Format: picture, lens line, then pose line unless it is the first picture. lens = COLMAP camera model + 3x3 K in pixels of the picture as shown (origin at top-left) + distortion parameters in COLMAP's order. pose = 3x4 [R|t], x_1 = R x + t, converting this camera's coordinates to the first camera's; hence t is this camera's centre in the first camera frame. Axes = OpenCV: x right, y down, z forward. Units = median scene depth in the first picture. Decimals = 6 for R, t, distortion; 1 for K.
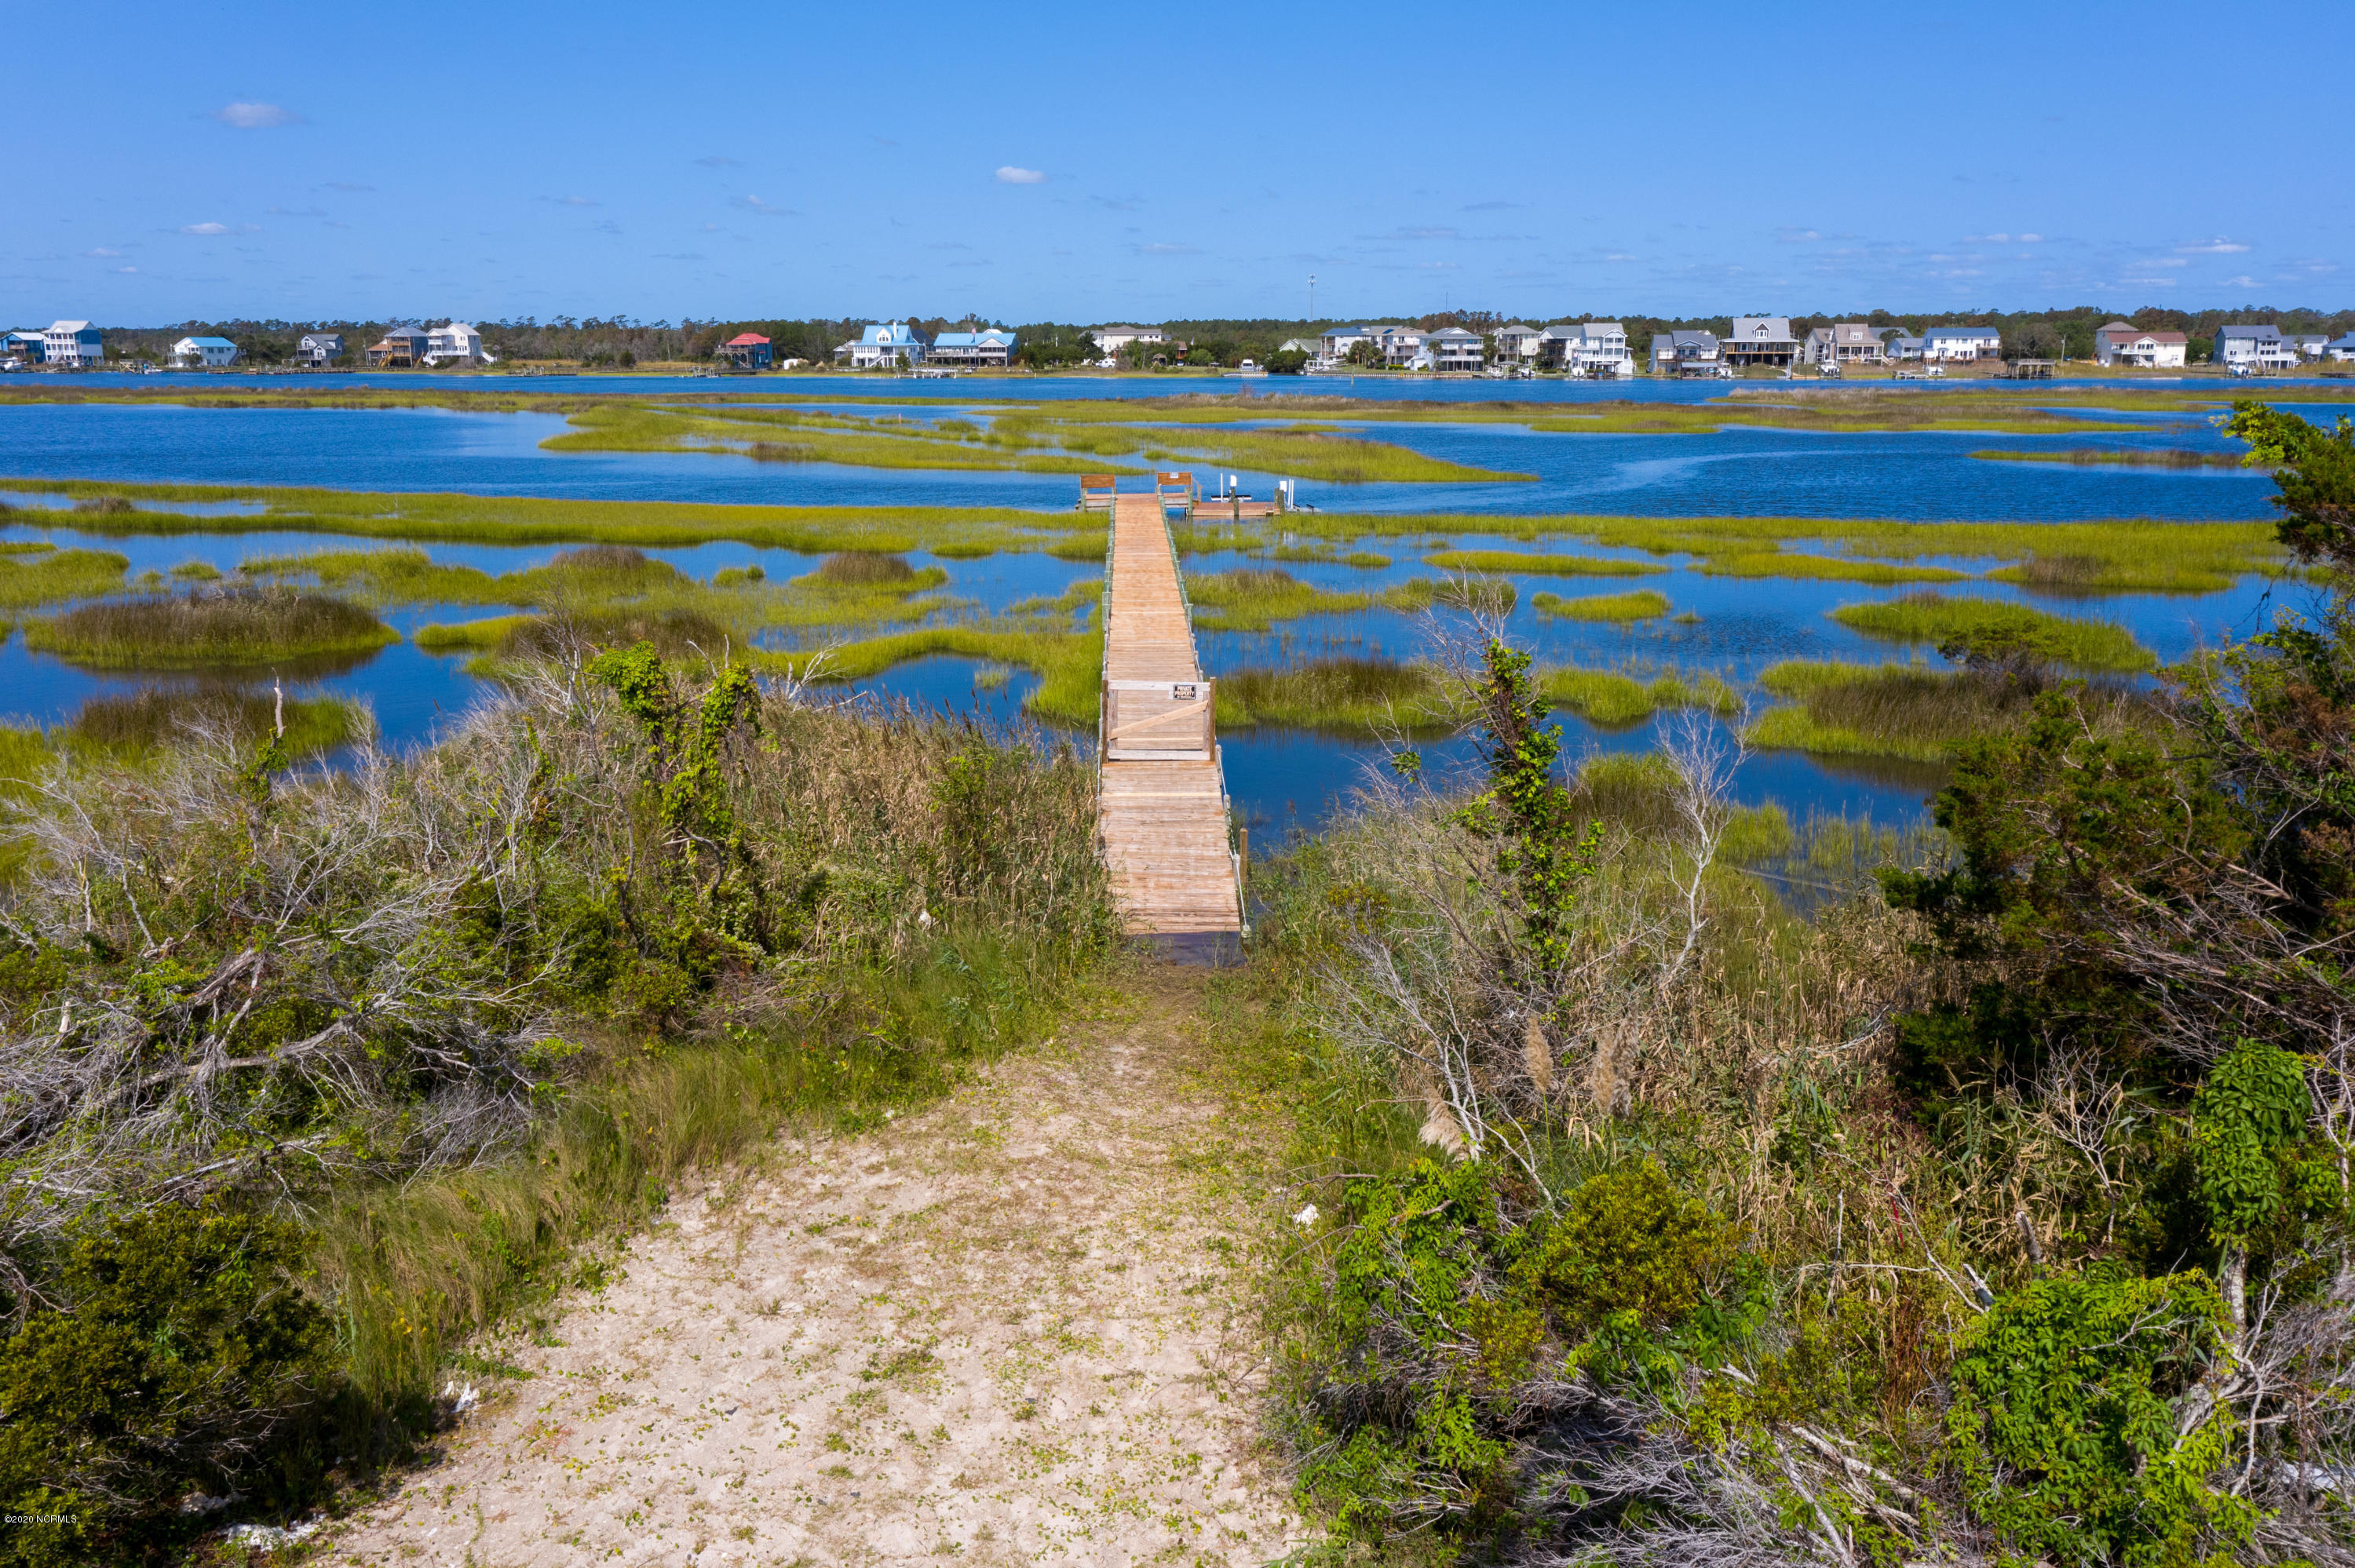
lens RADIAL K [[1906.9, 0, 1181.6], [0, 1906.9, 778.3], [0, 0, 1]] dist [0.016810, 0.005999]
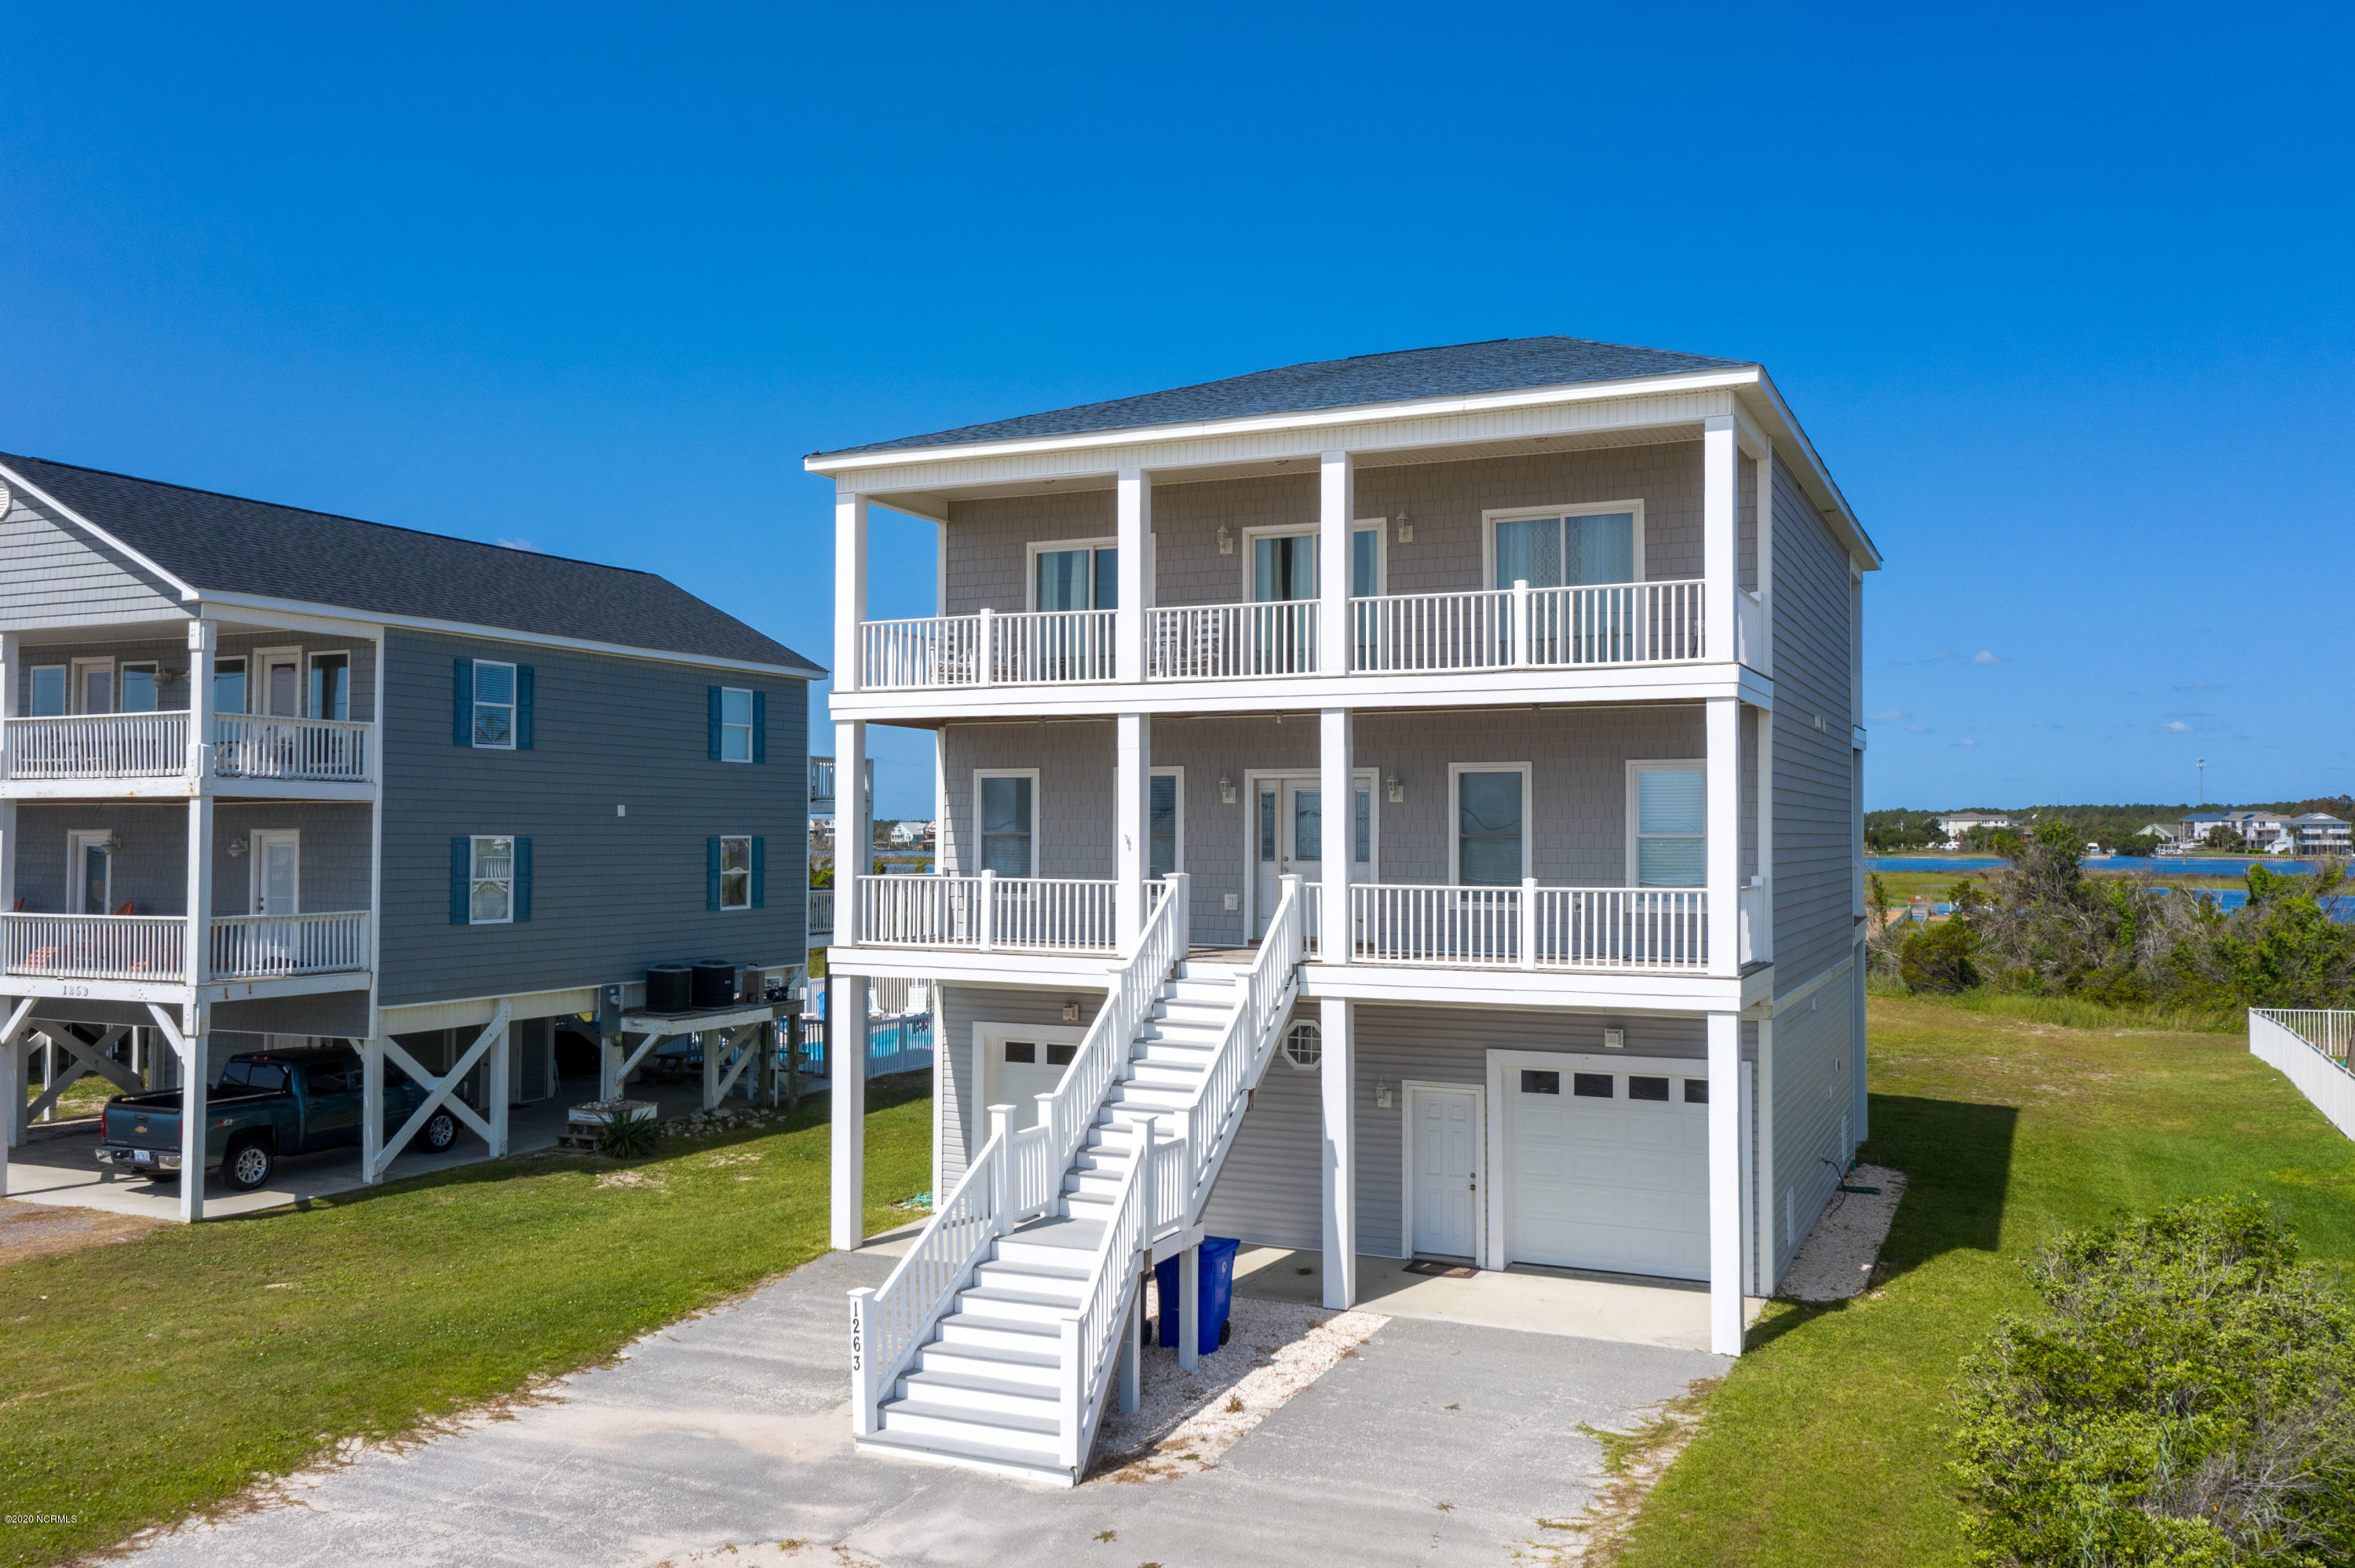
lens RADIAL K [[1906.9, 0, 1170.0], [0, 1906.9, 776.9], [0, 0, 1]] dist [0.016810, 0.005999]
pose [[0.906146, -0.011093, -0.422819, 0.019737], [-0.094282, 0.969207, -0.227483, 0.034028], [0.412323, 0.245997, 0.877197, -0.147855]]
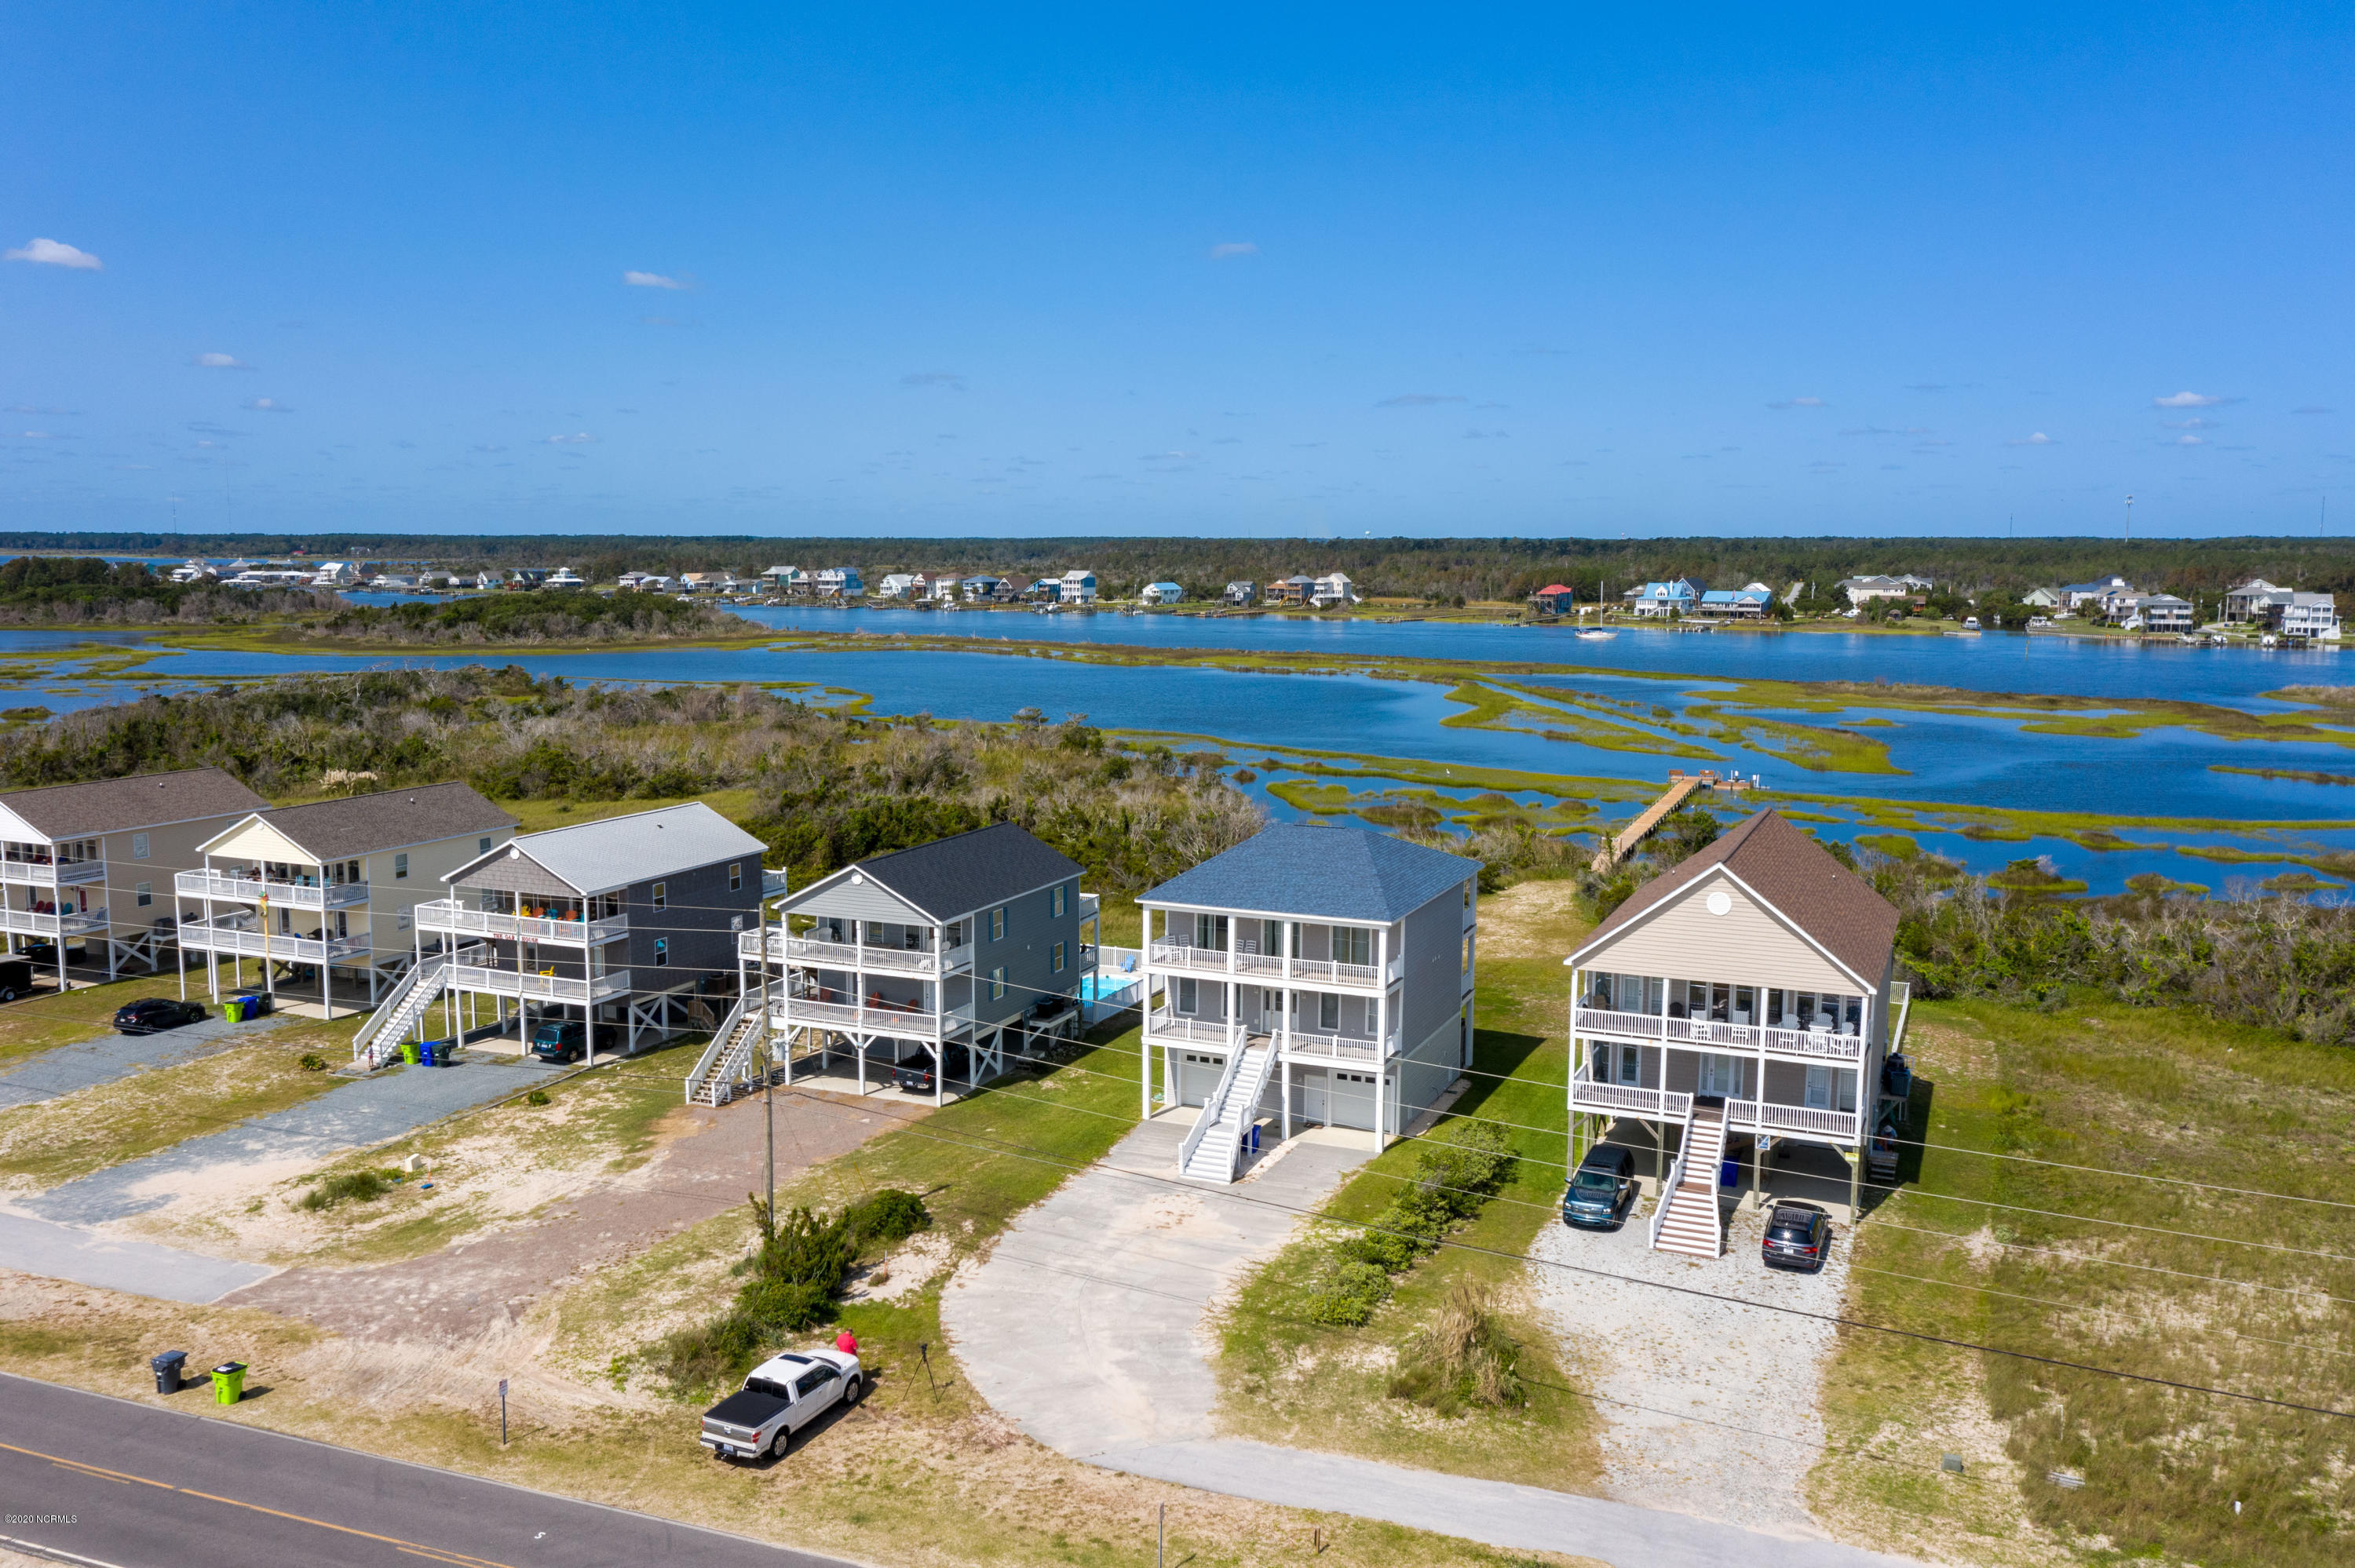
lens RADIAL K [[1906.9, 0, 1174.5], [0, 1906.9, 789.2], [0, 0, 1]] dist [0.016810, 0.005999]
pose [[0.915311, 0.055794, -0.398865, 0.058957], [-0.092467, 0.993015, -0.073288, 0.018905], [0.391990, 0.103963, 0.914076, -0.259887]]
